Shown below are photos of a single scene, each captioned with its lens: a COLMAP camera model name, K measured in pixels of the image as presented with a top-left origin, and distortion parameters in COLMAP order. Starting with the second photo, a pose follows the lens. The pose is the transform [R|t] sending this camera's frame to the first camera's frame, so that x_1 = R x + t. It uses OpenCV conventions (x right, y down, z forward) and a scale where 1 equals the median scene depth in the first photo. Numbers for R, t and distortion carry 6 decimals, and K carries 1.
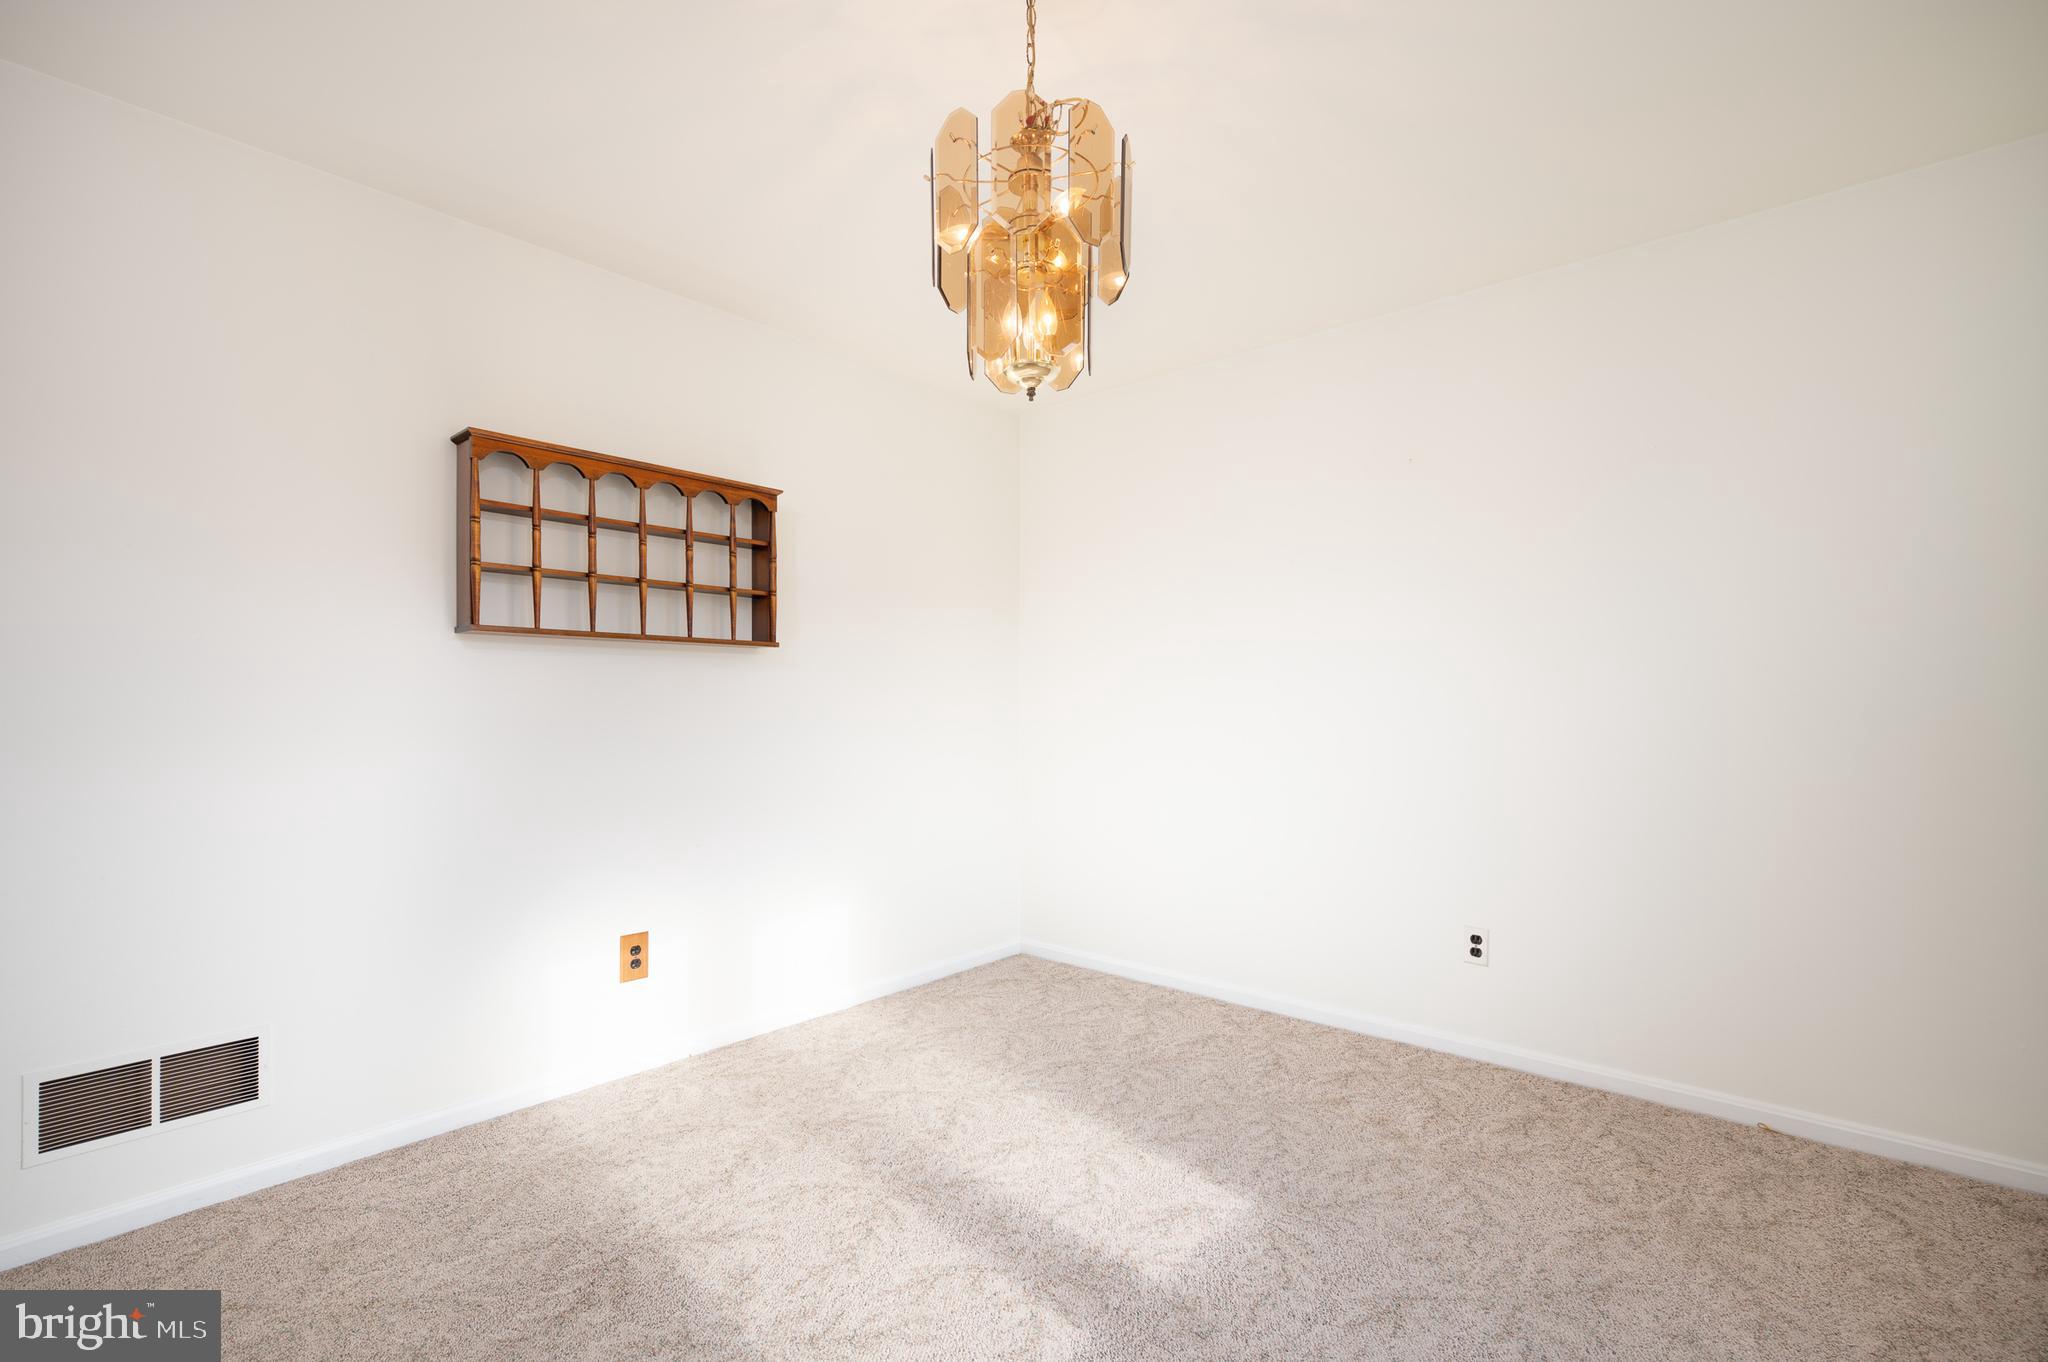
lens RADIAL K [[915.2, 0, 1037.9], [0, 915.2, 690.4], [0, 0, 1]] dist [-0.003968, -0.000512]
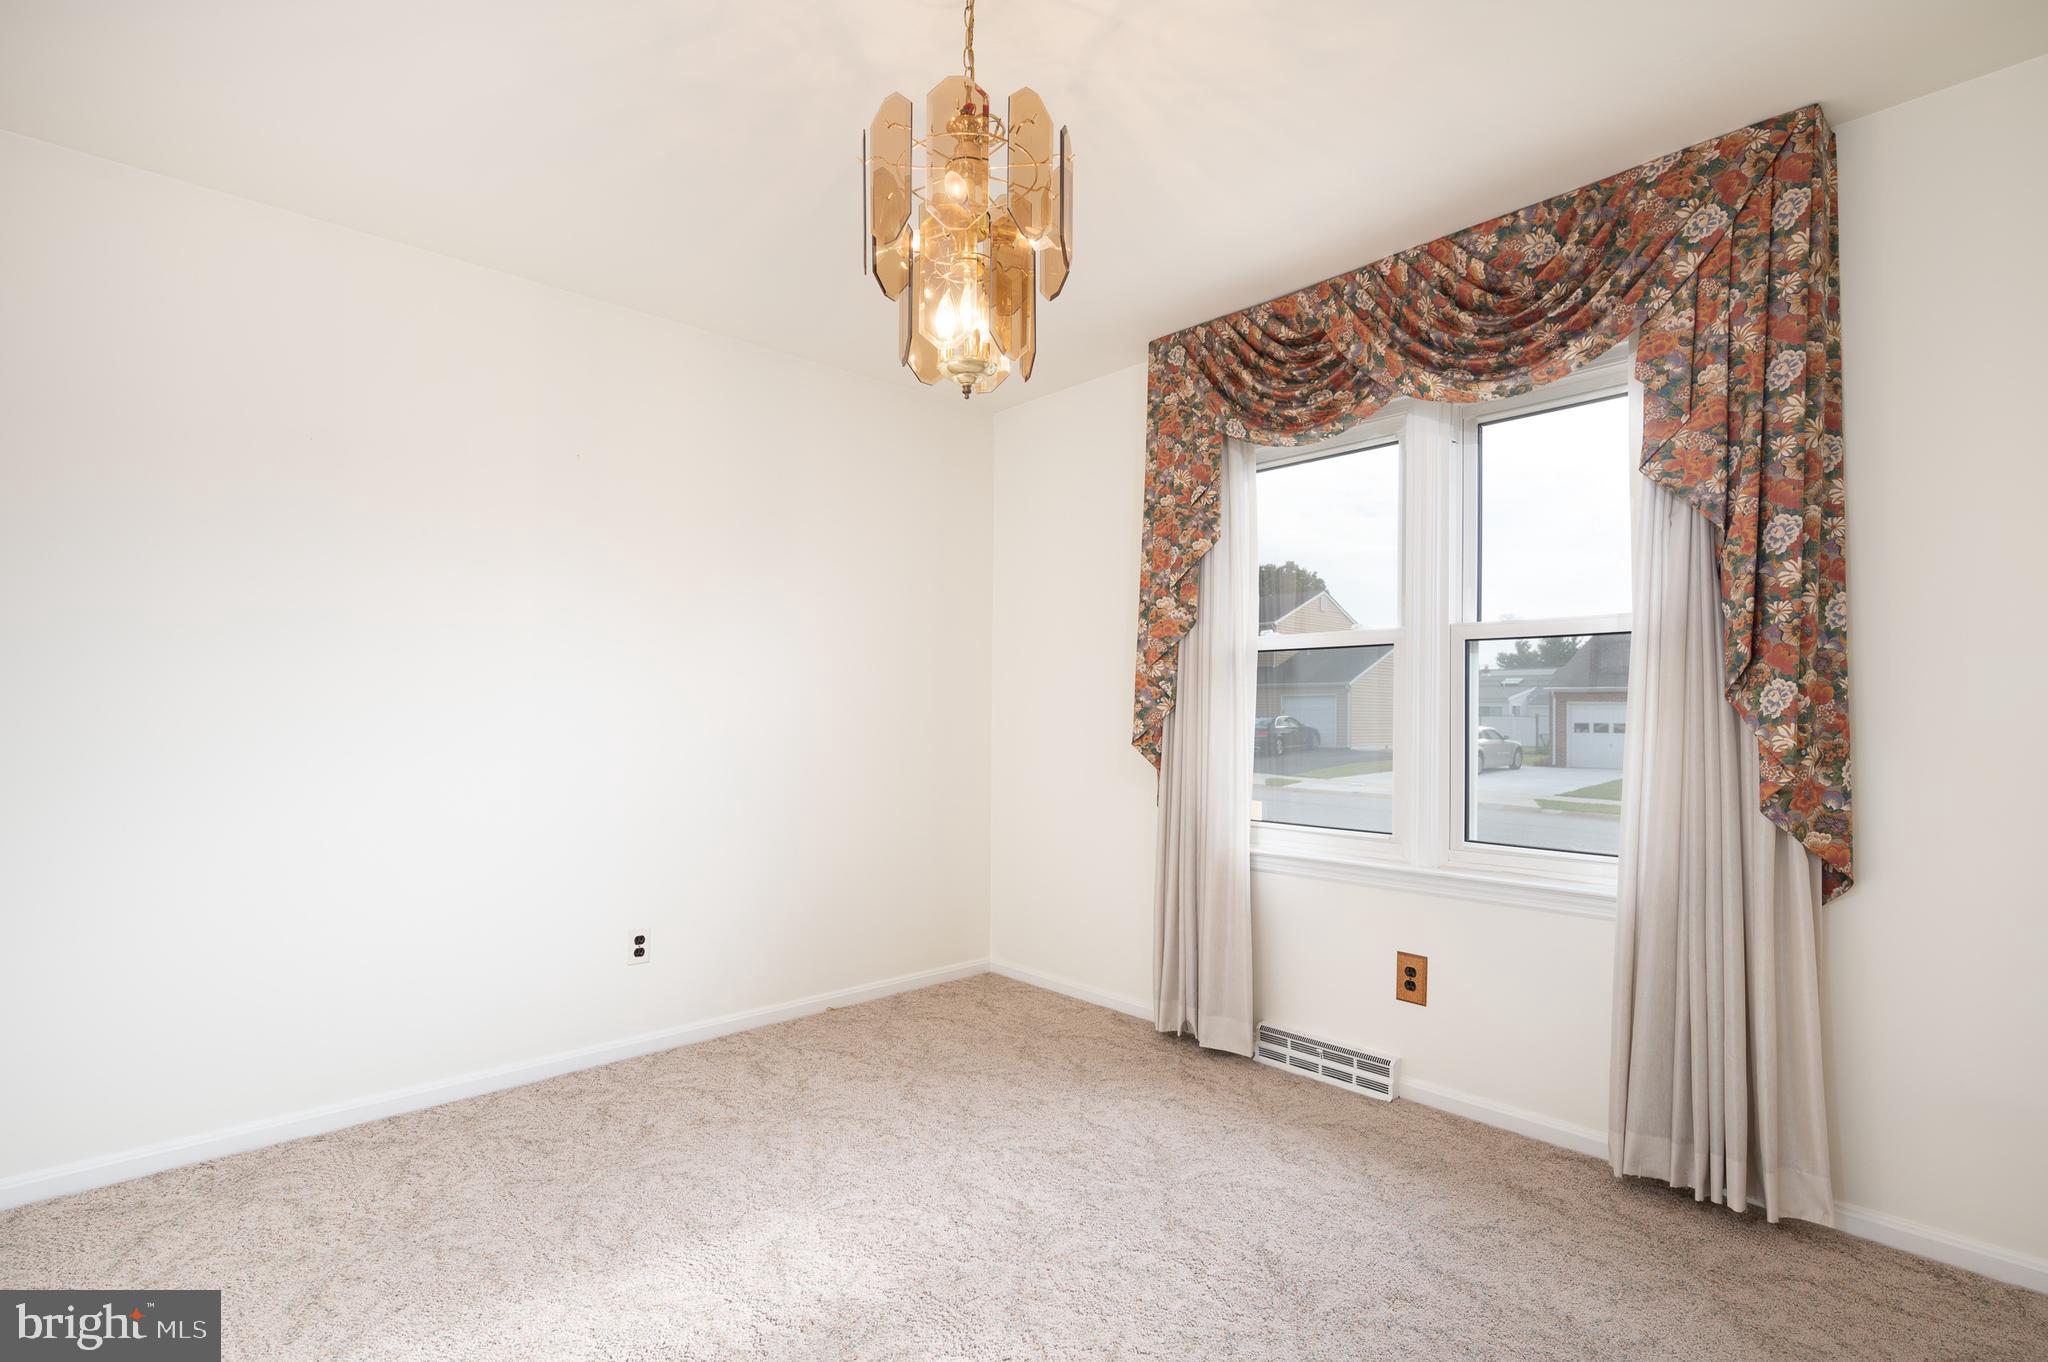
lens RADIAL K [[915.2, 0, 1037.9], [0, 915.2, 691.1], [0, 0, 1]] dist [-0.003968, -0.000512]
pose [[0.121369, 0.025320, 0.992284, -0.566390], [-0.014789, 0.999610, -0.023698, 0.005009], [-0.992497, -0.011799, 0.121696, 0.465405]]
